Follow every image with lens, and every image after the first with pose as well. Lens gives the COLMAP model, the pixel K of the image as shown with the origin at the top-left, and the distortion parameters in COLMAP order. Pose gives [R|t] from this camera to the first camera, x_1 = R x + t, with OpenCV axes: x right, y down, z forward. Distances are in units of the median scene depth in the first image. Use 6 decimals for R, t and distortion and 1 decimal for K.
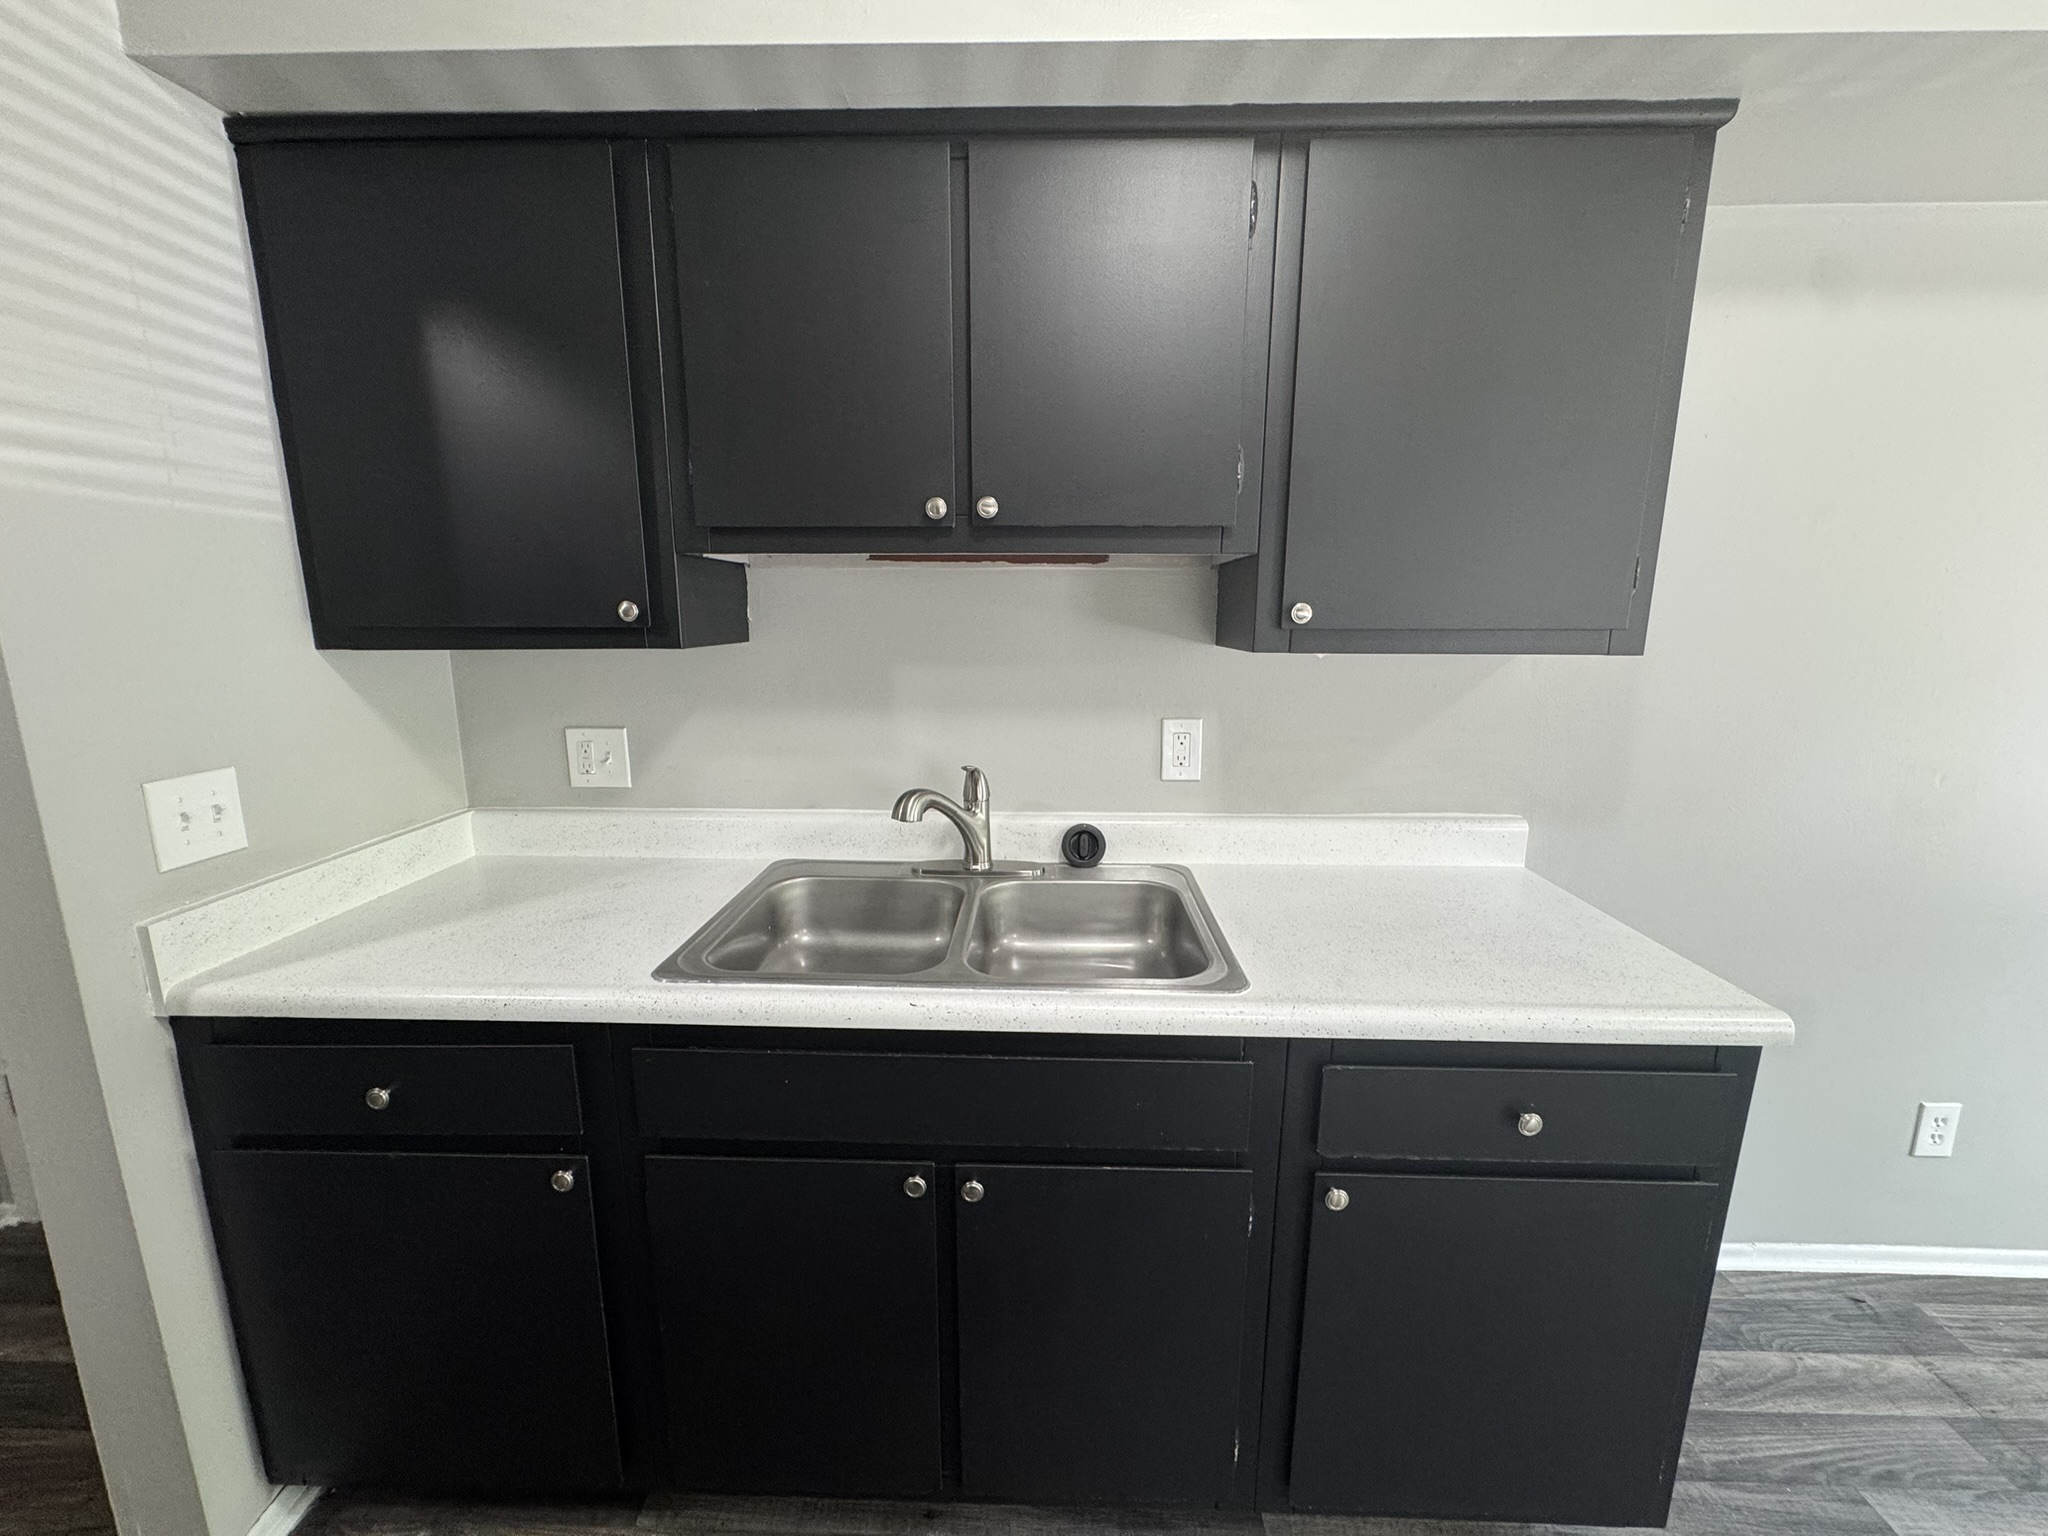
lens RADIAL K [[814.0, 0, 1024.0], [0, 814.0, 768.0], [0, 0, 1]] dist [0.000432, 0.000177]
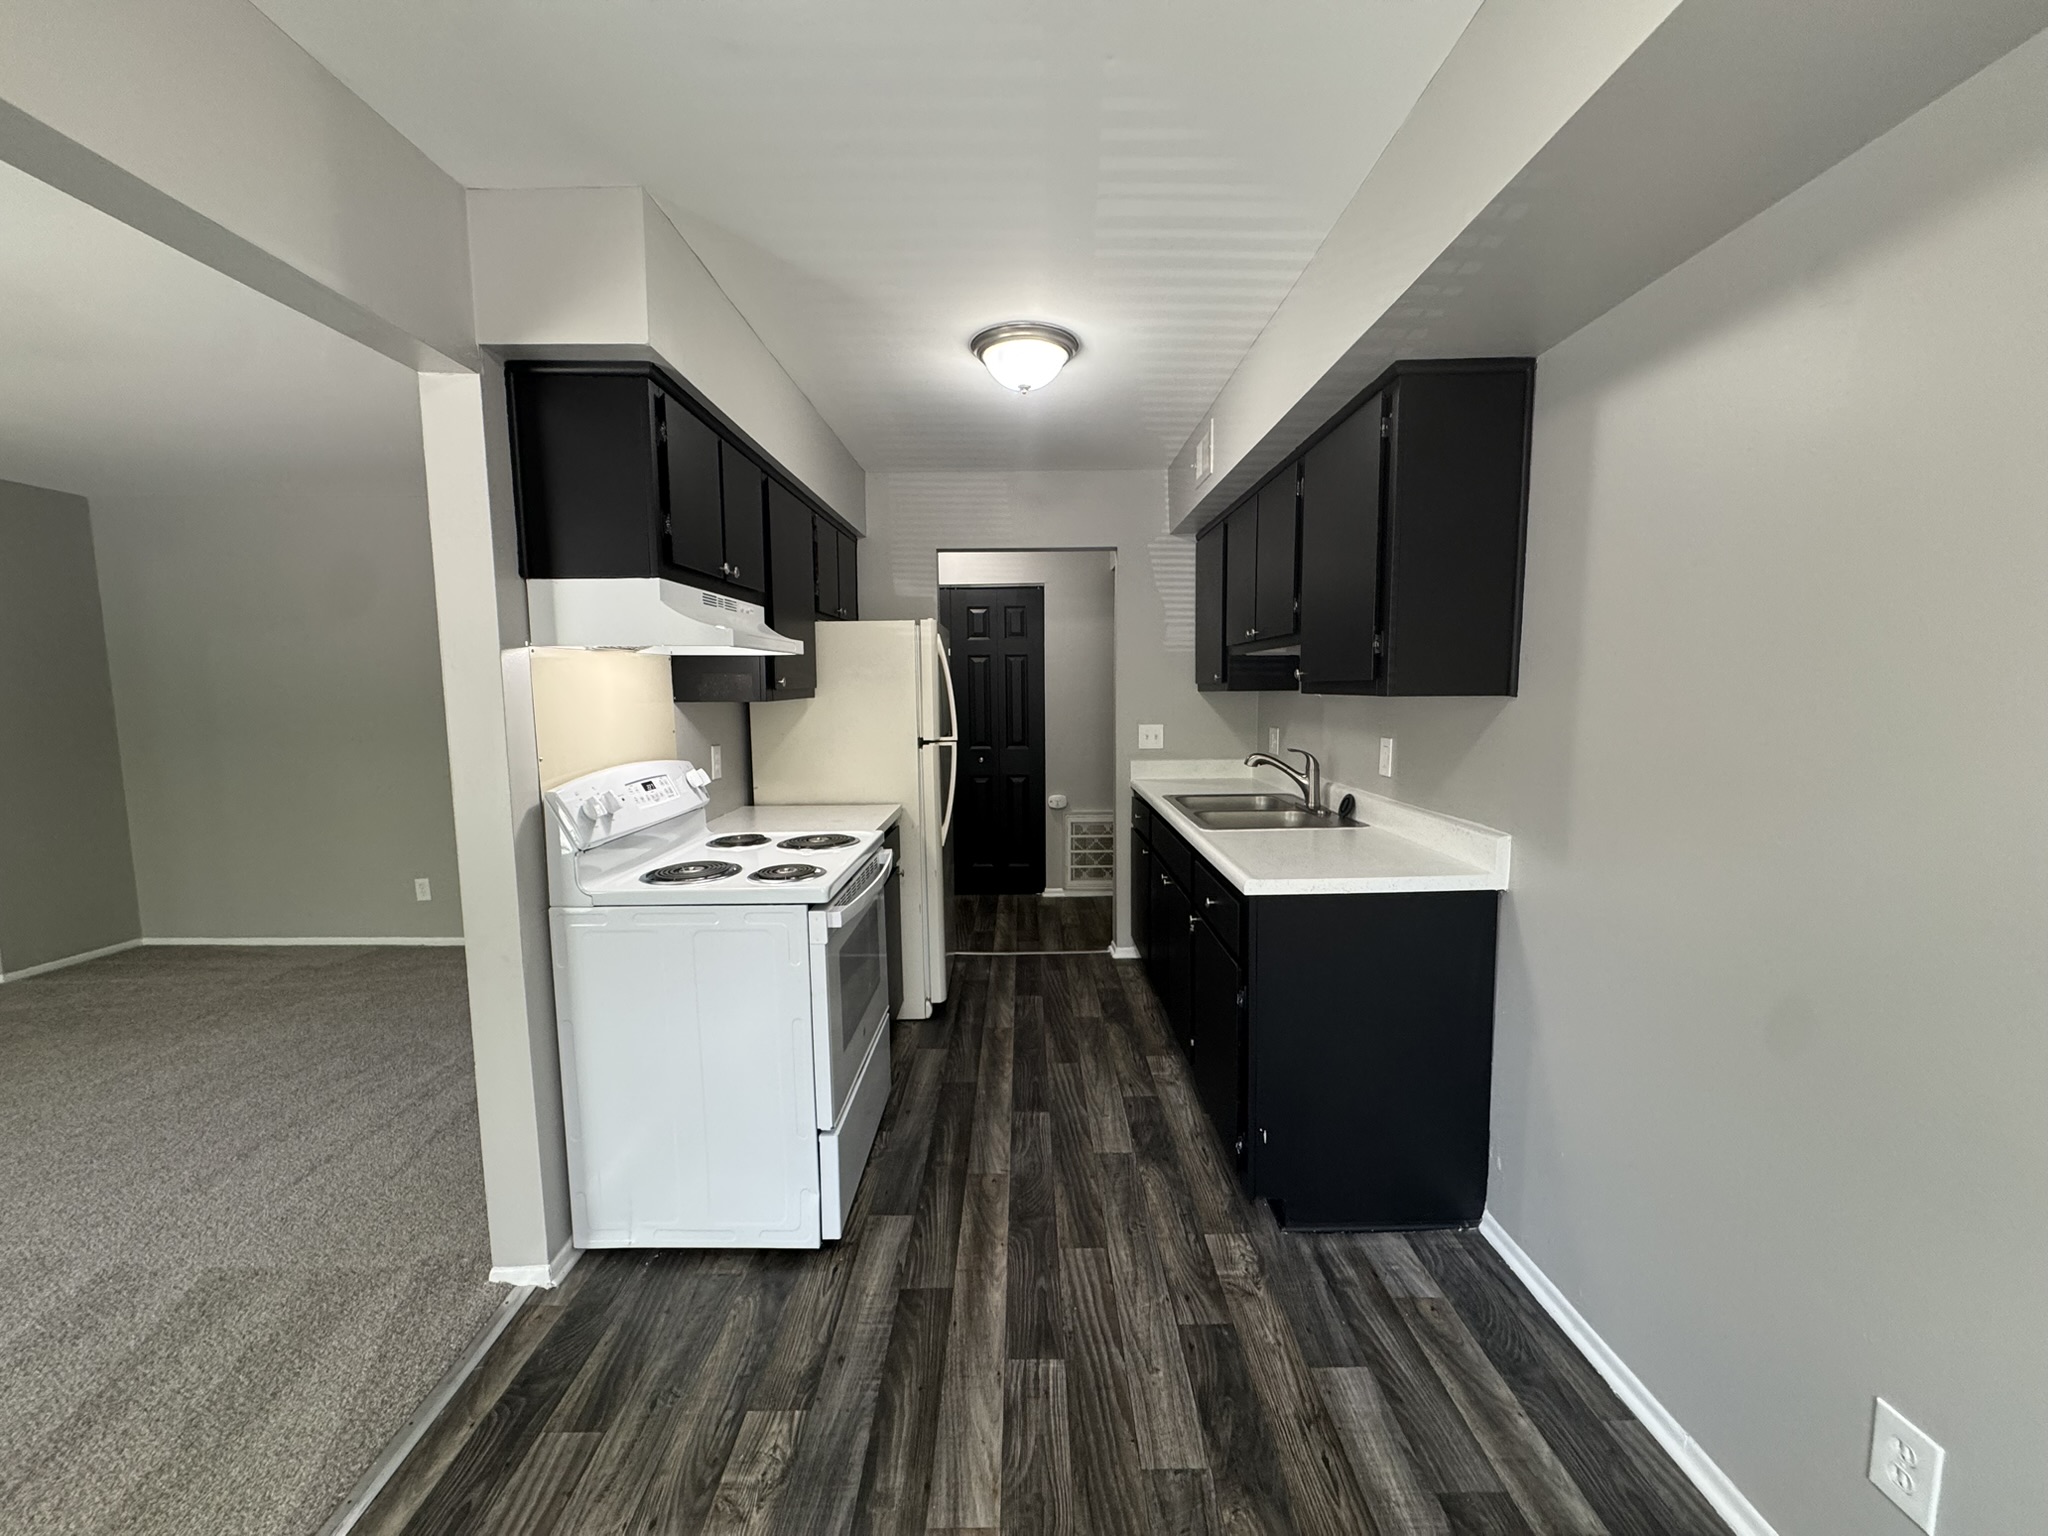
lens RADIAL K [[814.0, 0, 1024.0], [0, 814.0, 768.0], [0, 0, 1]] dist [0.000432, 0.000177]
pose [[0.026033, 0.098742, -0.994773, 1.873666], [-0.167227, 0.981518, 0.093050, -0.032230], [0.985575, 0.163931, 0.042064, 0.240683]]
